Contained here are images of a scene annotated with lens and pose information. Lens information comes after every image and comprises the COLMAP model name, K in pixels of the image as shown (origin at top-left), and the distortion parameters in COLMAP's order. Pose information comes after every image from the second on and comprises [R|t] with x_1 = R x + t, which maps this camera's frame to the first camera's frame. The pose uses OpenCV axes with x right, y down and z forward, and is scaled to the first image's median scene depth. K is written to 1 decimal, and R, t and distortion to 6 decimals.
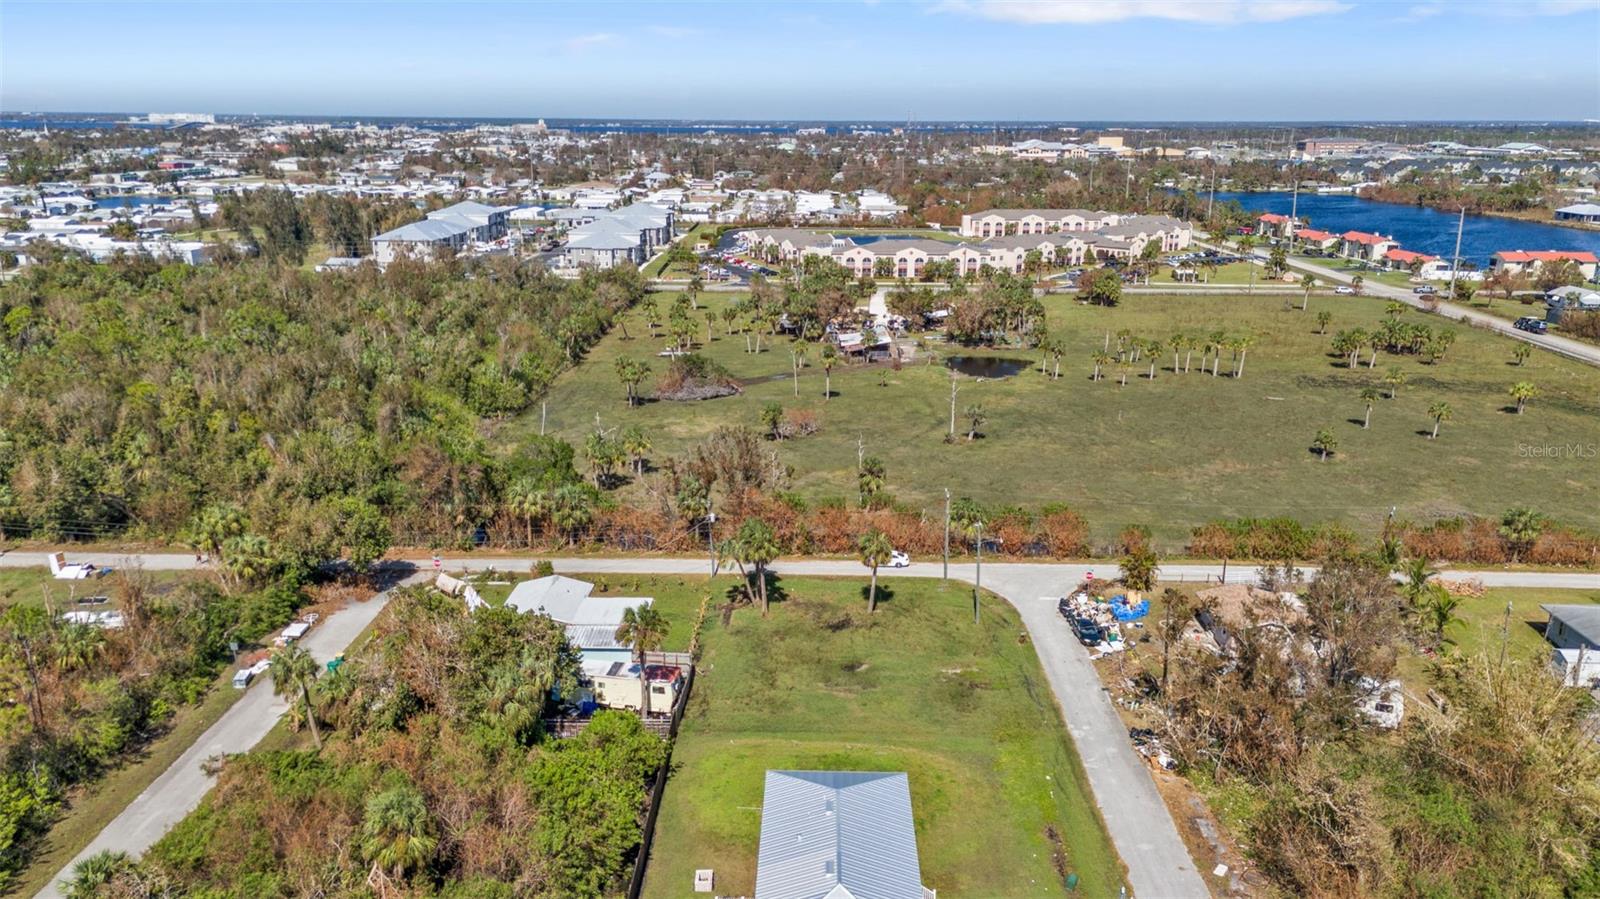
lens RADIAL K [[1173.4, 0, 795.4], [0, 1173.4, 451.1], [0, 0, 1]] dist [0.076233, -0.077986]
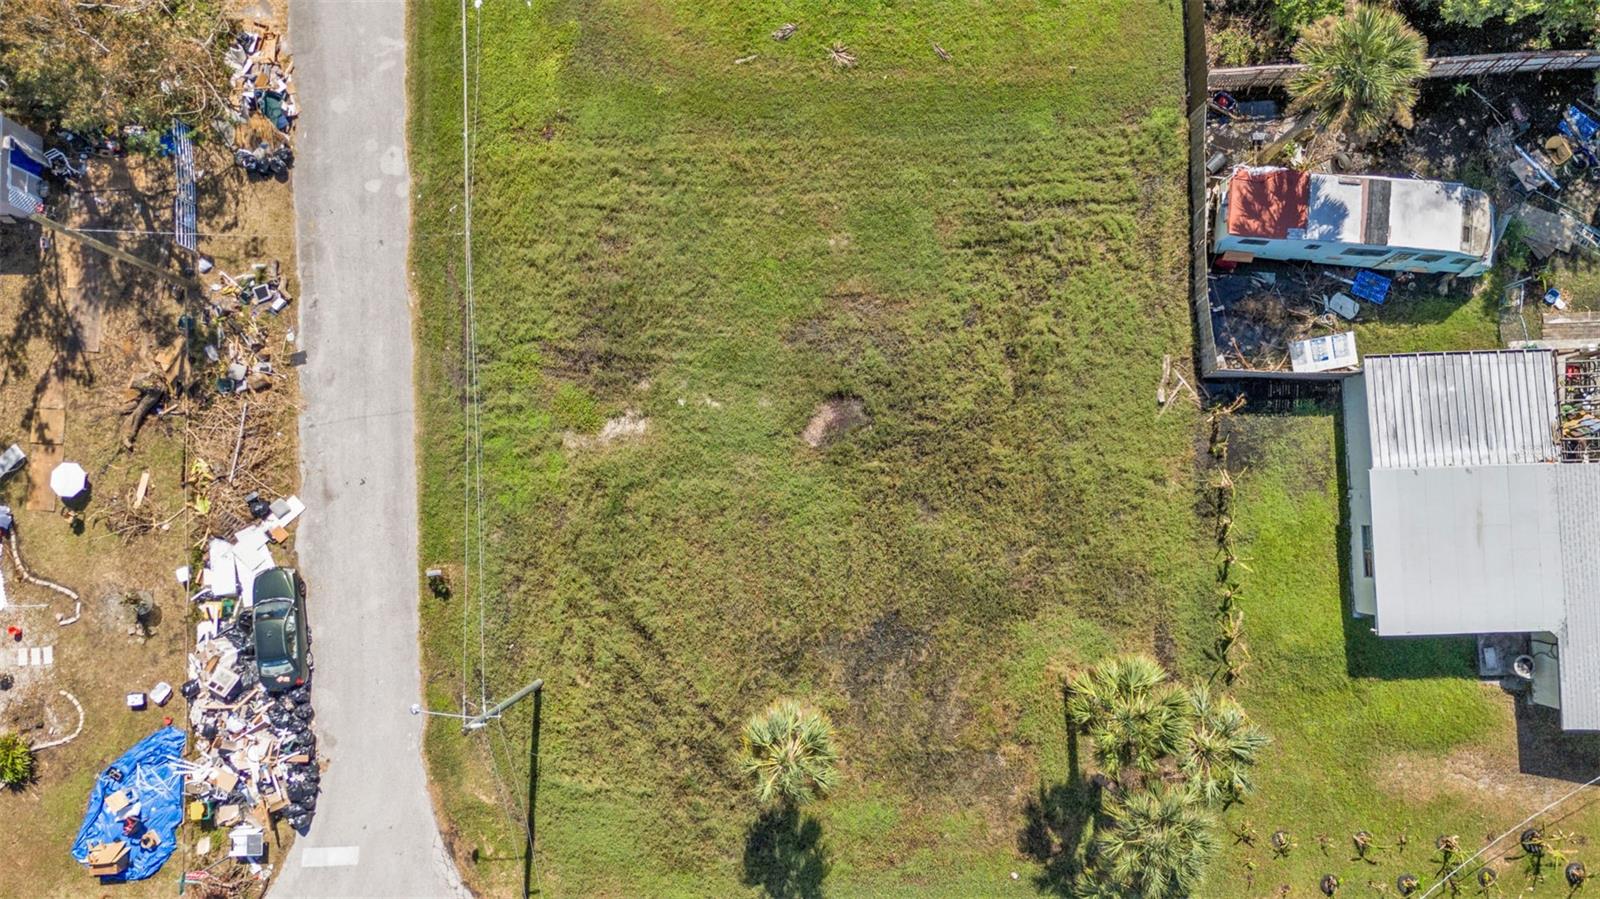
lens RADIAL K [[1173.4, 0, 792.4], [0, 1173.4, 446.4], [0, 0, 1]] dist [0.076233, -0.077986]
pose [[-0.997984, 0.063197, 0.005808, 0.041291], [-0.007395, -0.206685, 0.978380, -0.158963], [0.063031, 0.976364, 0.206735, 0.573656]]
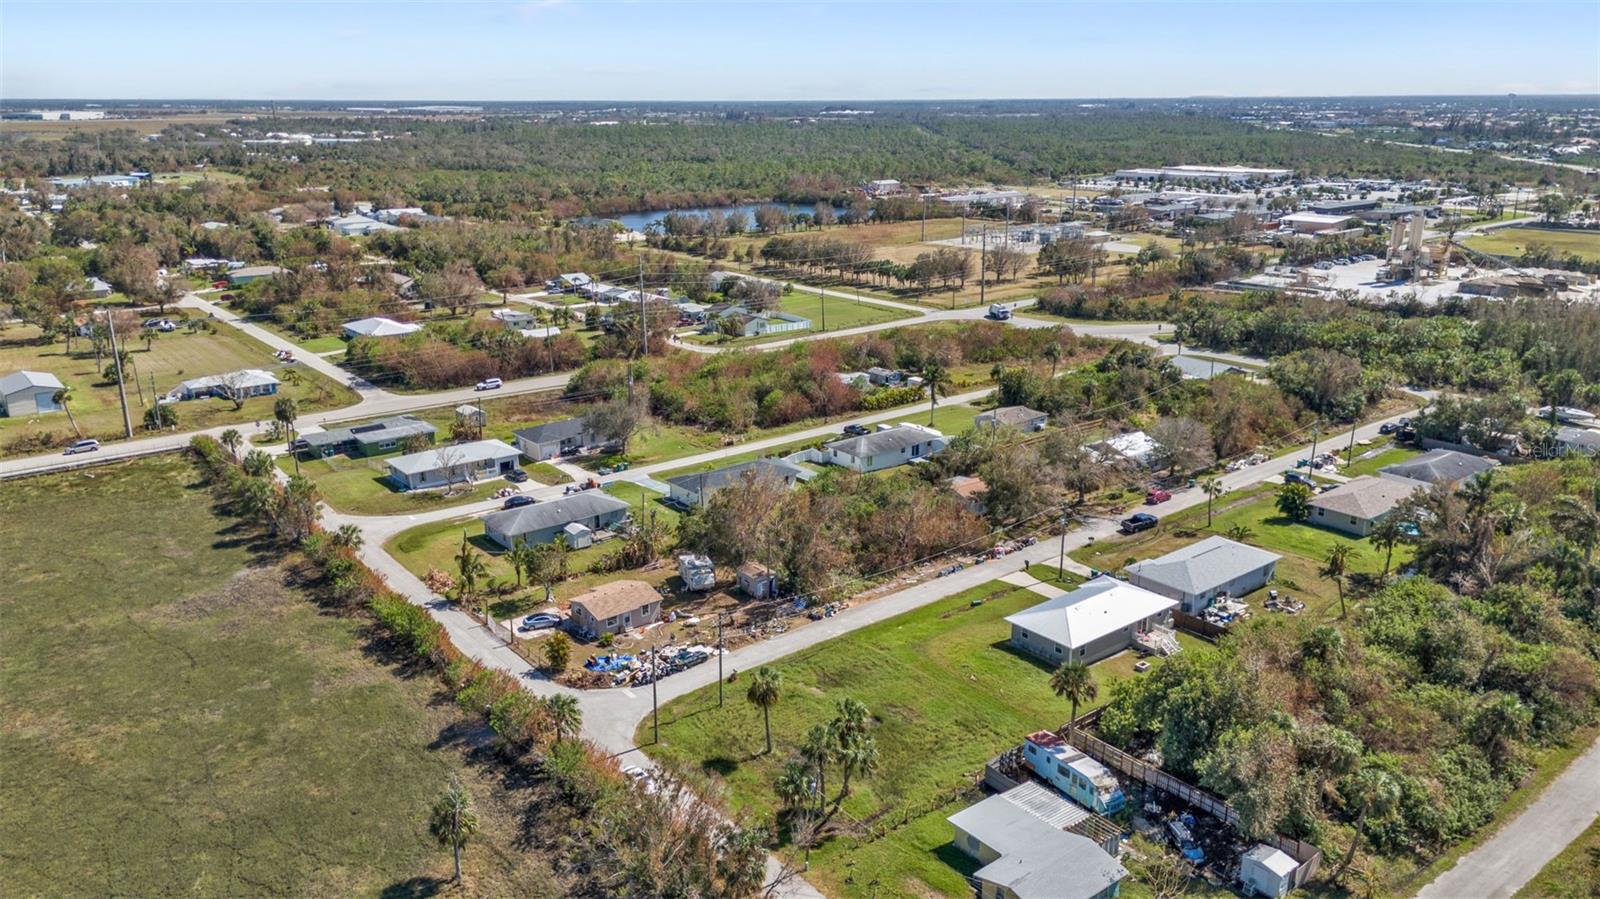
lens RADIAL K [[1173.4, 0, 804.3], [0, 1173.4, 452.7], [0, 0, 1]] dist [0.076233, -0.077986]
pose [[-0.650269, -0.222430, 0.726413, -0.425160], [0.205605, 0.868969, 0.450133, -0.355744], [-0.731353, 0.442062, -0.519330, 0.954421]]
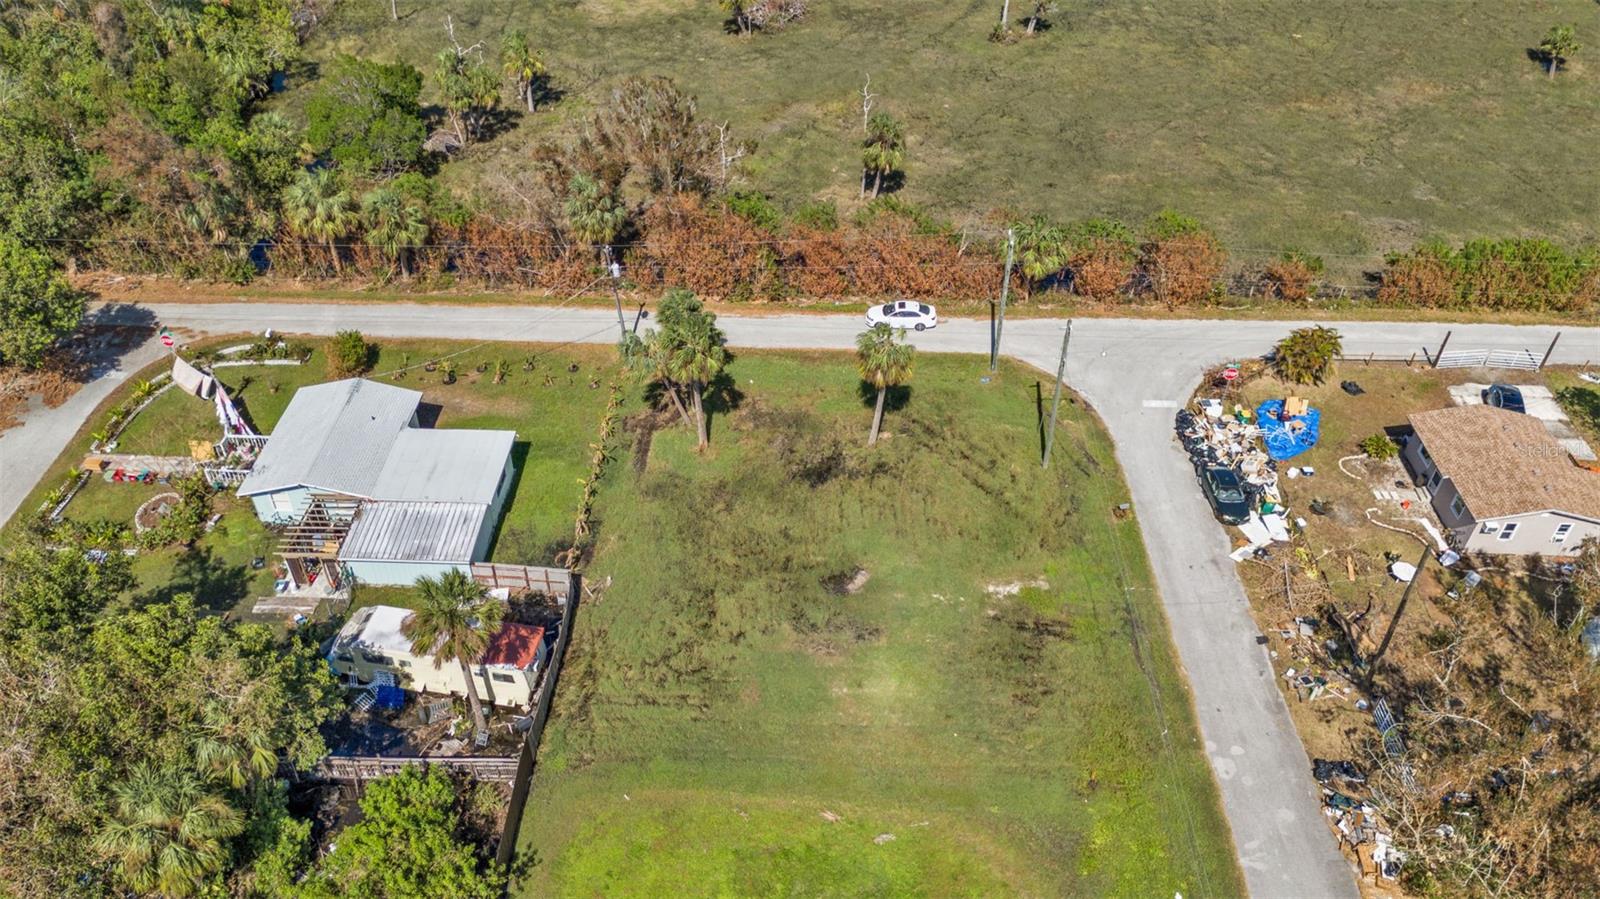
lens RADIAL K [[1173.4, 0, 795.2], [0, 1173.4, 458.3], [0, 0, 1]] dist [0.076233, -0.077986]
pose [[0.999975, 0.005477, 0.004469, 0.013702], [-0.006851, 0.906646, 0.421836, -0.080770], [-0.001741, -0.421856, 0.906661, 0.299087]]
